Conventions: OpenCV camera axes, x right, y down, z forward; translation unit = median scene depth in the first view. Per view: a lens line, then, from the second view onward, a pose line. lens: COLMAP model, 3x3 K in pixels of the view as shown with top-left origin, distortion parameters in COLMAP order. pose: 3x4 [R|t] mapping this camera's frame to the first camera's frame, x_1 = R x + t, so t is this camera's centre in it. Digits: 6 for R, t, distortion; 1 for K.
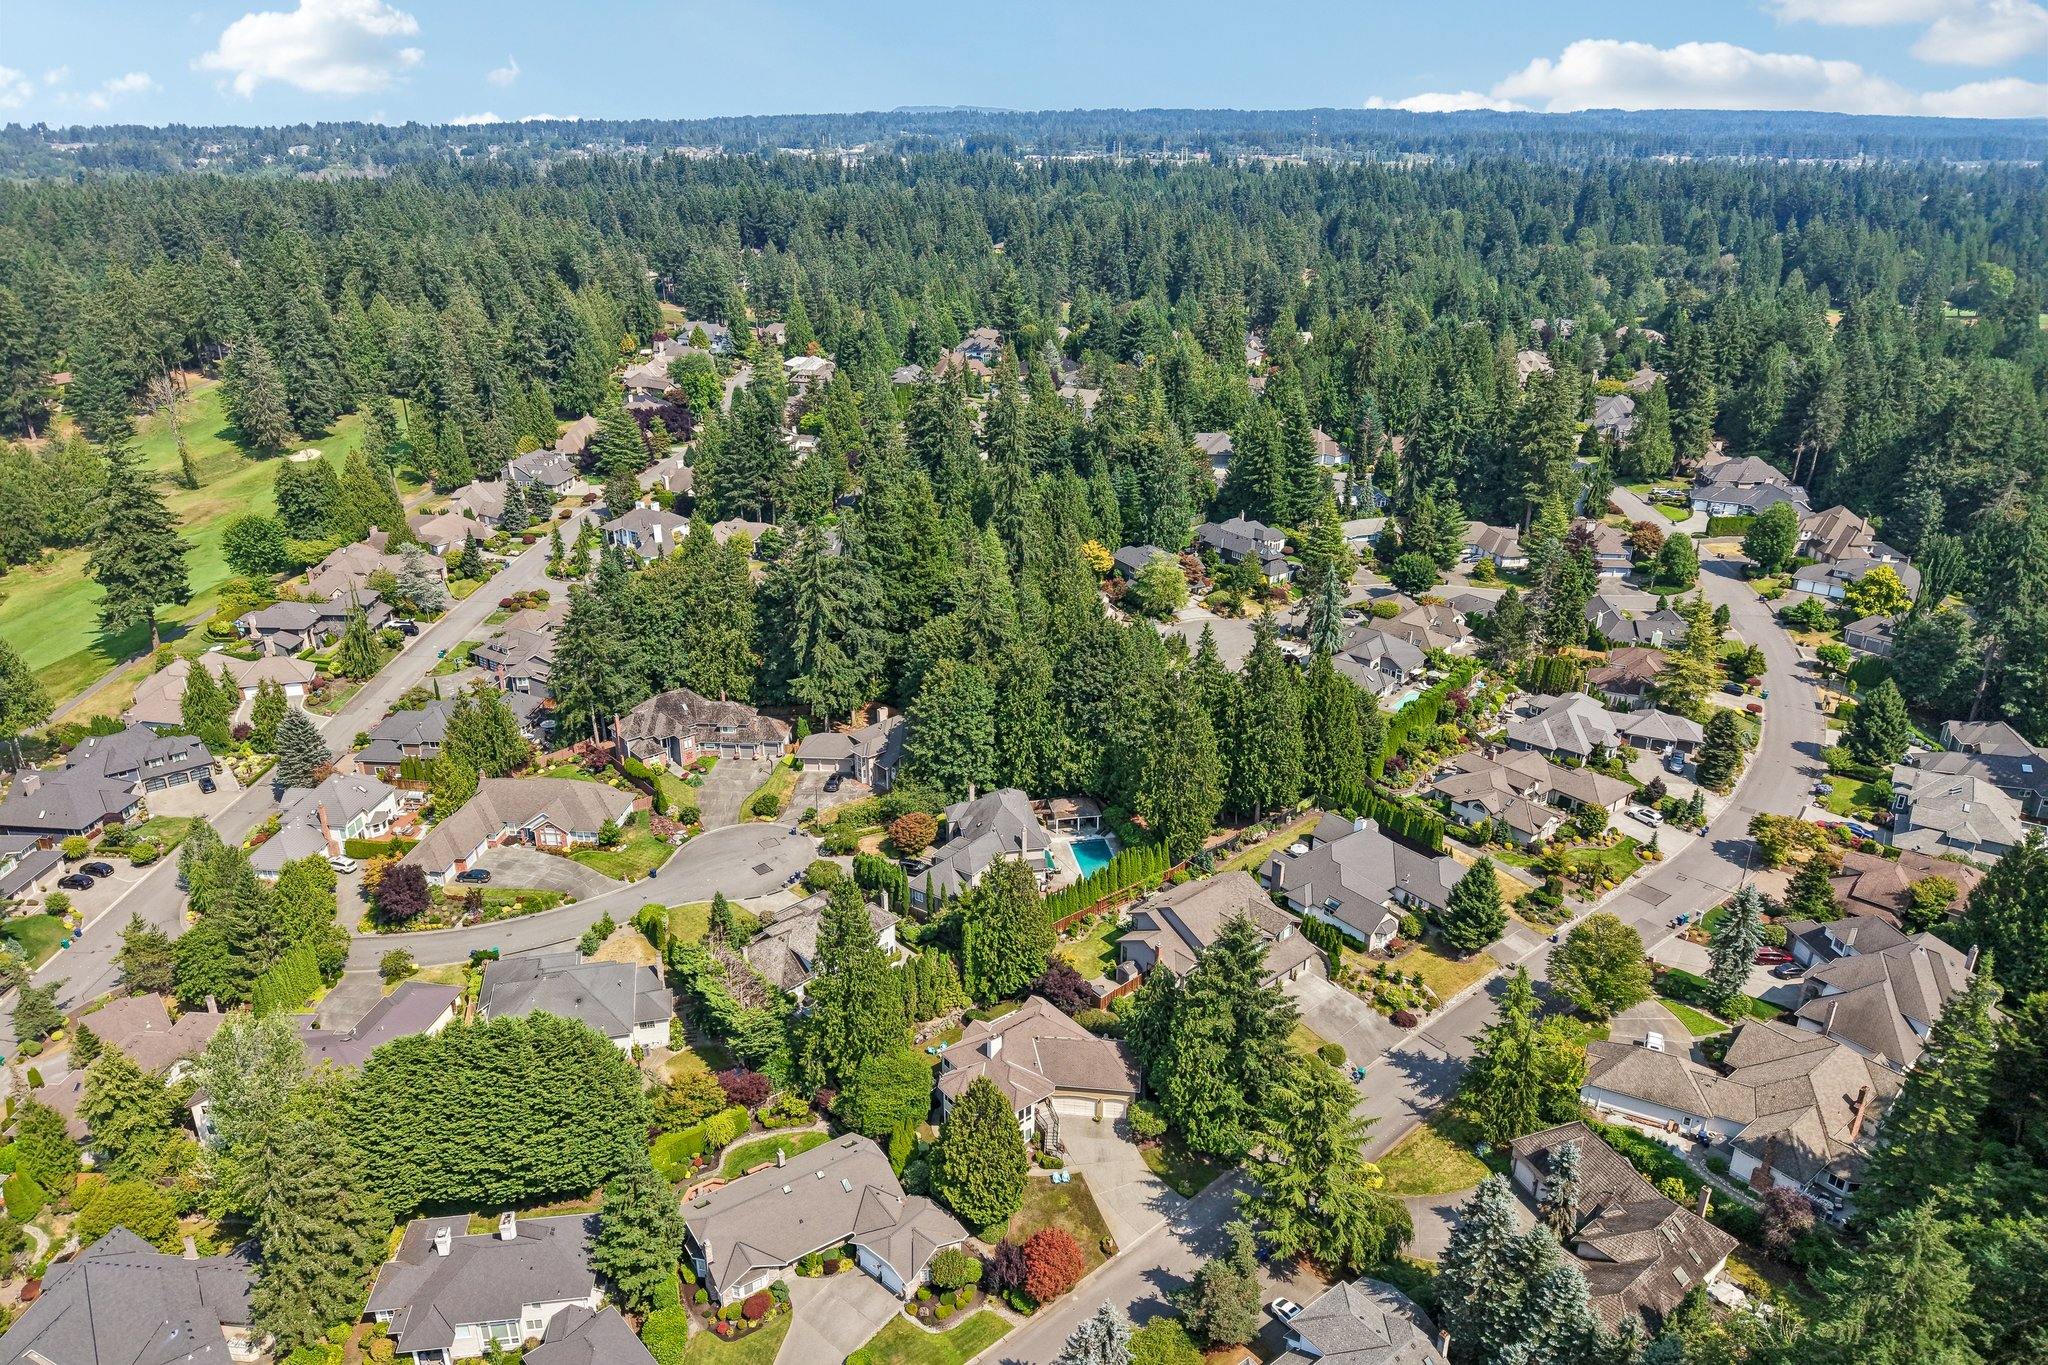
lens RADIAL K [[1369.0, 0, 1022.7], [0, 1369.0, 685.9], [0, 0, 1]] dist [0.033385, -0.039139]
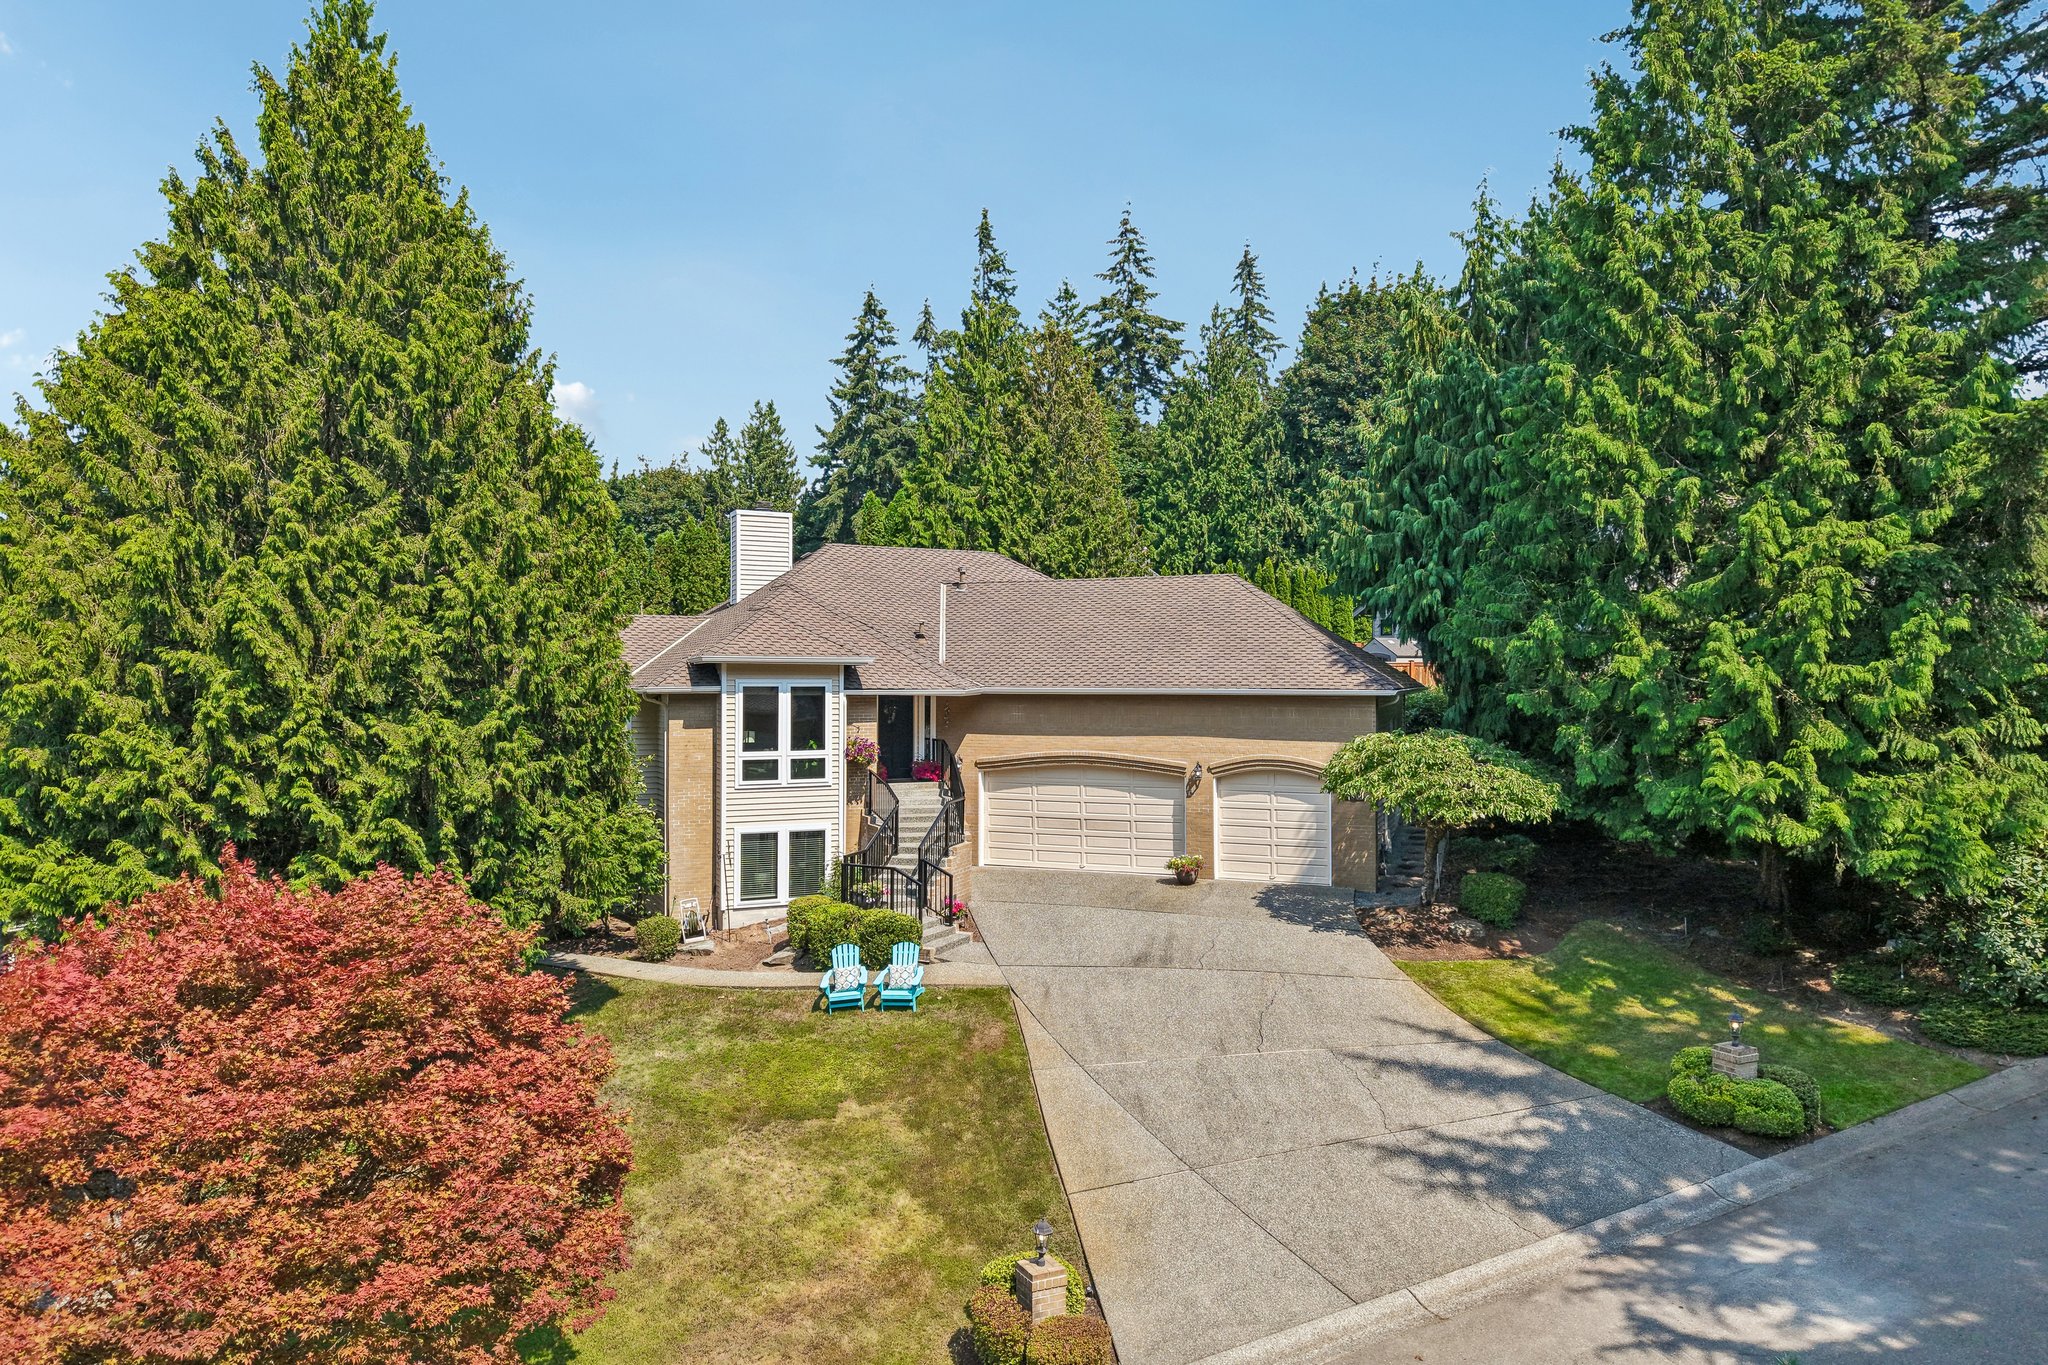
lens RADIAL K [[1369.0, 0, 1019.0], [0, 1369.0, 685.9], [0, 0, 1]] dist [0.033385, -0.039139]
pose [[0.967900, -0.006312, -0.251258, 0.072605], [-0.091191, 0.922745, -0.374468, 0.326598], [0.234211, 0.385360, 0.892549, 0.721487]]
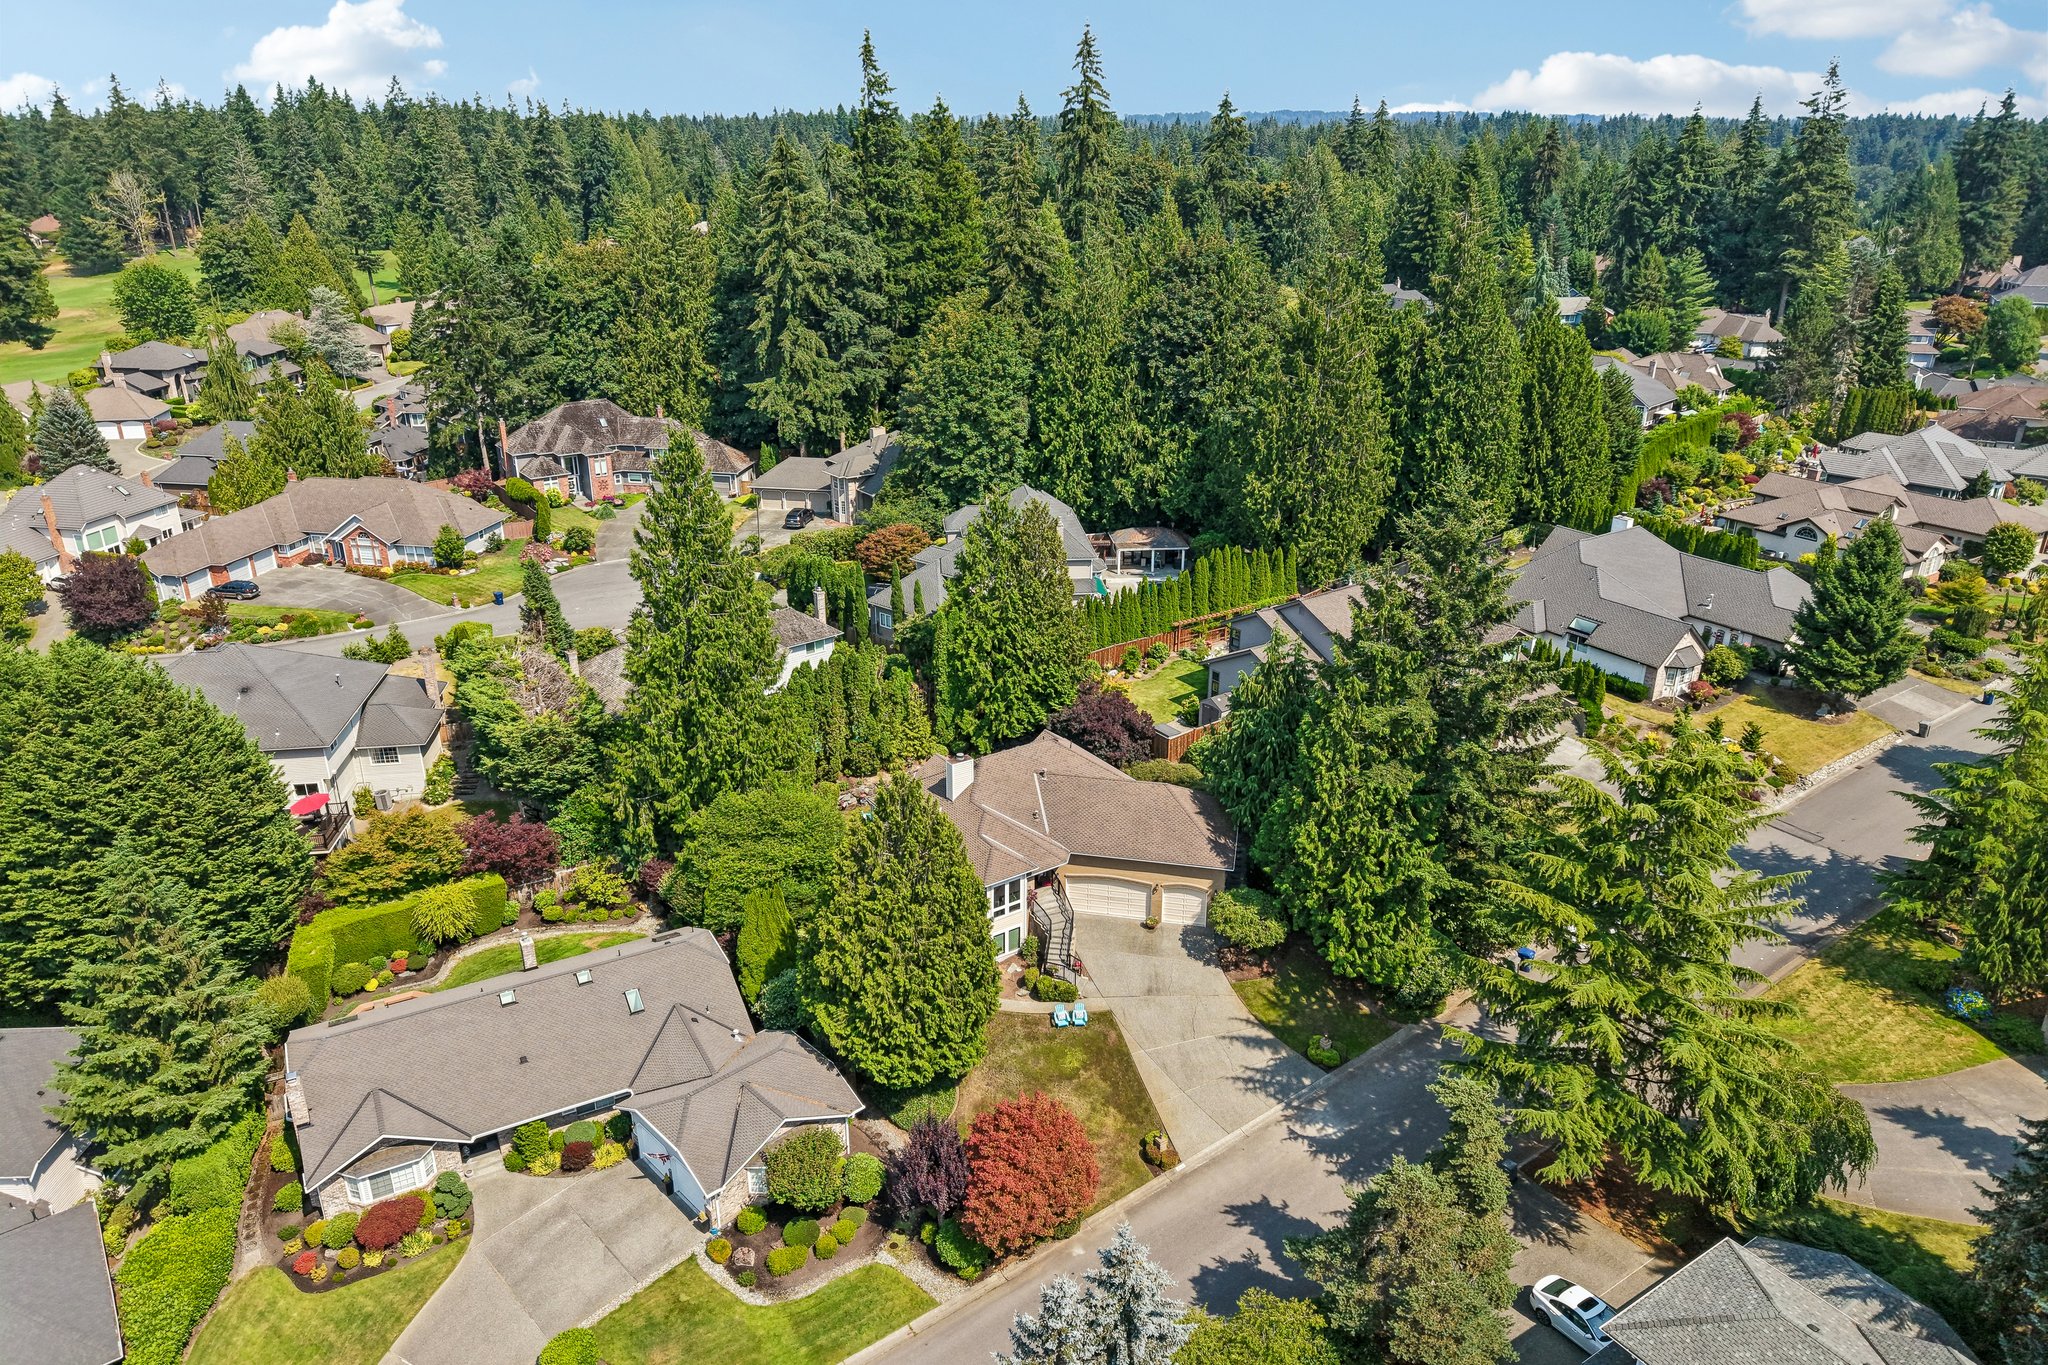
lens RADIAL K [[1369.0, 0, 1016.5], [0, 1369.0, 685.1], [0, 0, 1]] dist [0.033385, -0.039139]
pose [[0.996011, 0.028374, -0.084603, 0.039994], [-0.029316, 0.999521, -0.009906, 0.205330], [0.084281, 0.012347, 0.996366, 0.423253]]
